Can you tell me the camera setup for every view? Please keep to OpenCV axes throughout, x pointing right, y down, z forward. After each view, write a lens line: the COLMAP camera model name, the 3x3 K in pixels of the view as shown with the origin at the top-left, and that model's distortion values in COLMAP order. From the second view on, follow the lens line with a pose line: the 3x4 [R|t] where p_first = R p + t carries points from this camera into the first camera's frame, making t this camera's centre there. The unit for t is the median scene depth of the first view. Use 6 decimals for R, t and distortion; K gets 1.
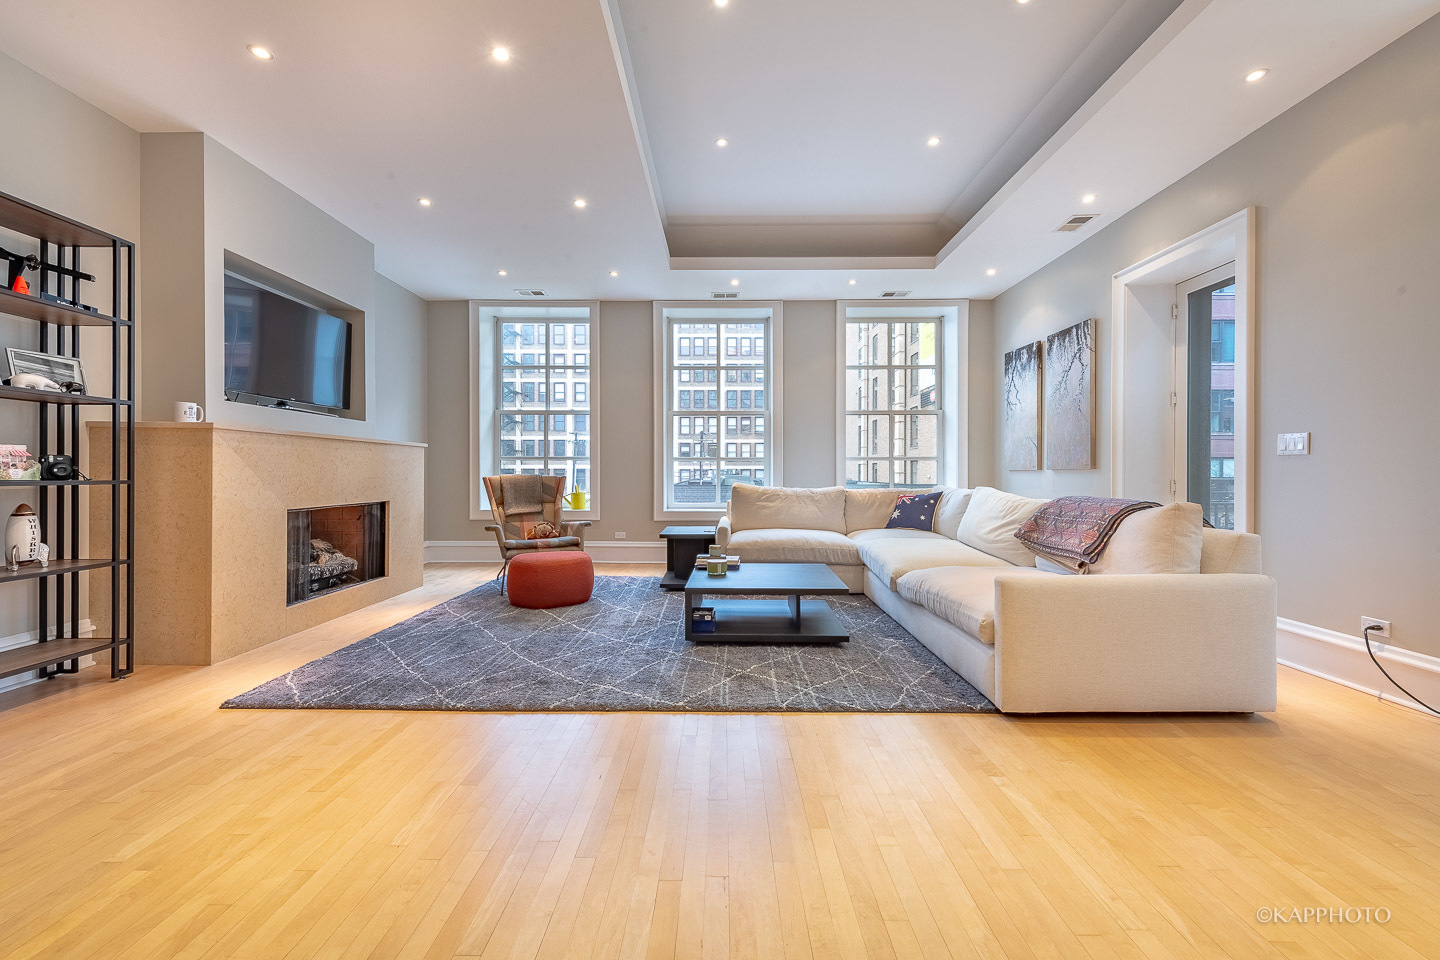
lens RADIAL K [[586.4, 0, 714.5], [0, 586.4, 480.7], [0, 0, 1]] dist [0.016724, -0.001377]
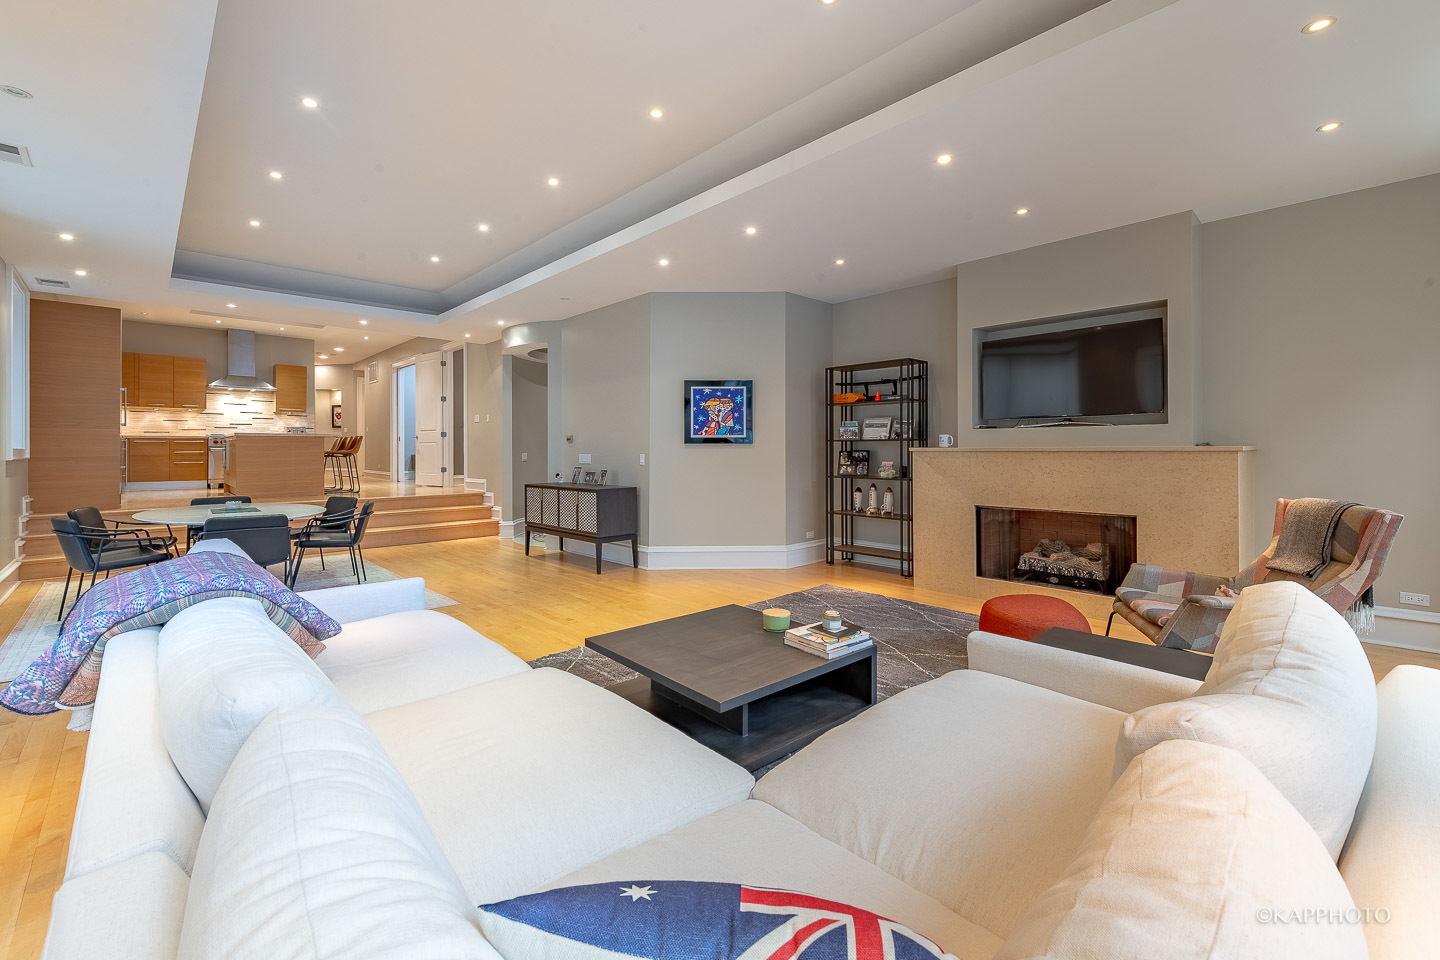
lens RADIAL K [[586.4, 0, 720.6], [0, 586.4, 434.4], [0, 0, 1]] dist [0.016724, -0.001377]
pose [[-0.687761, -0.019849, -0.725666, 0.530870], [-0.008027, 0.999773, -0.019739, -0.065821], [0.725893, -0.007751, -0.687764, 1.184377]]
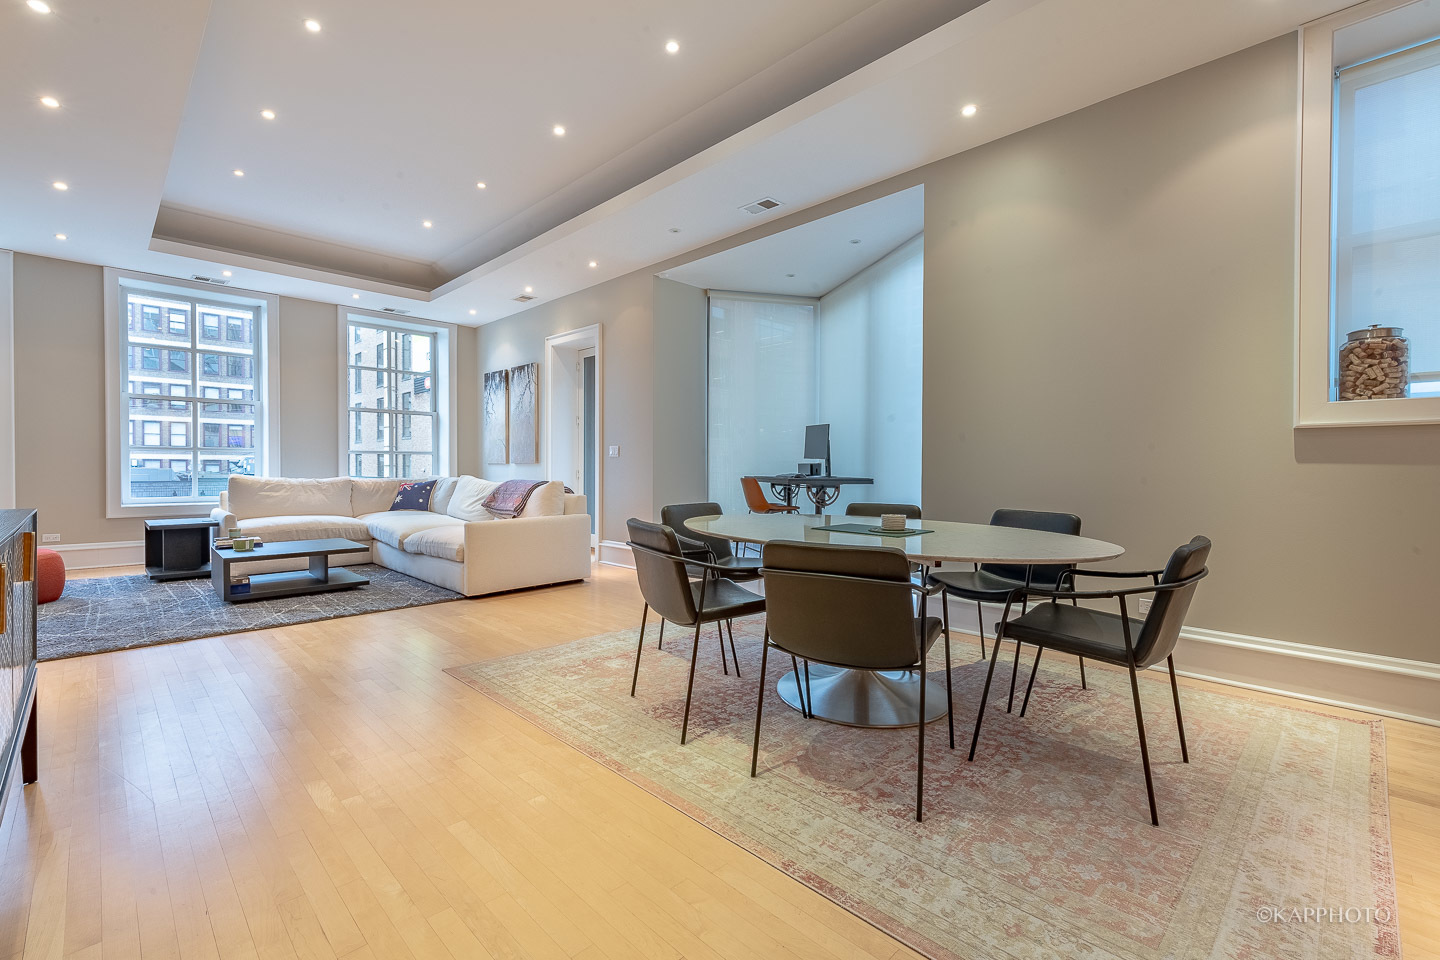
lens RADIAL K [[666.7, 0, 694.5], [0, 666.7, 467.1], [0, 0, 1]] dist [0.012692, -0.002815]
pose [[0.740964, 0.003459, 0.671536, -0.184675], [0.004253, 0.999943, -0.009843, 0.007687], [-0.671532, 0.010149, 0.740906, -0.488873]]
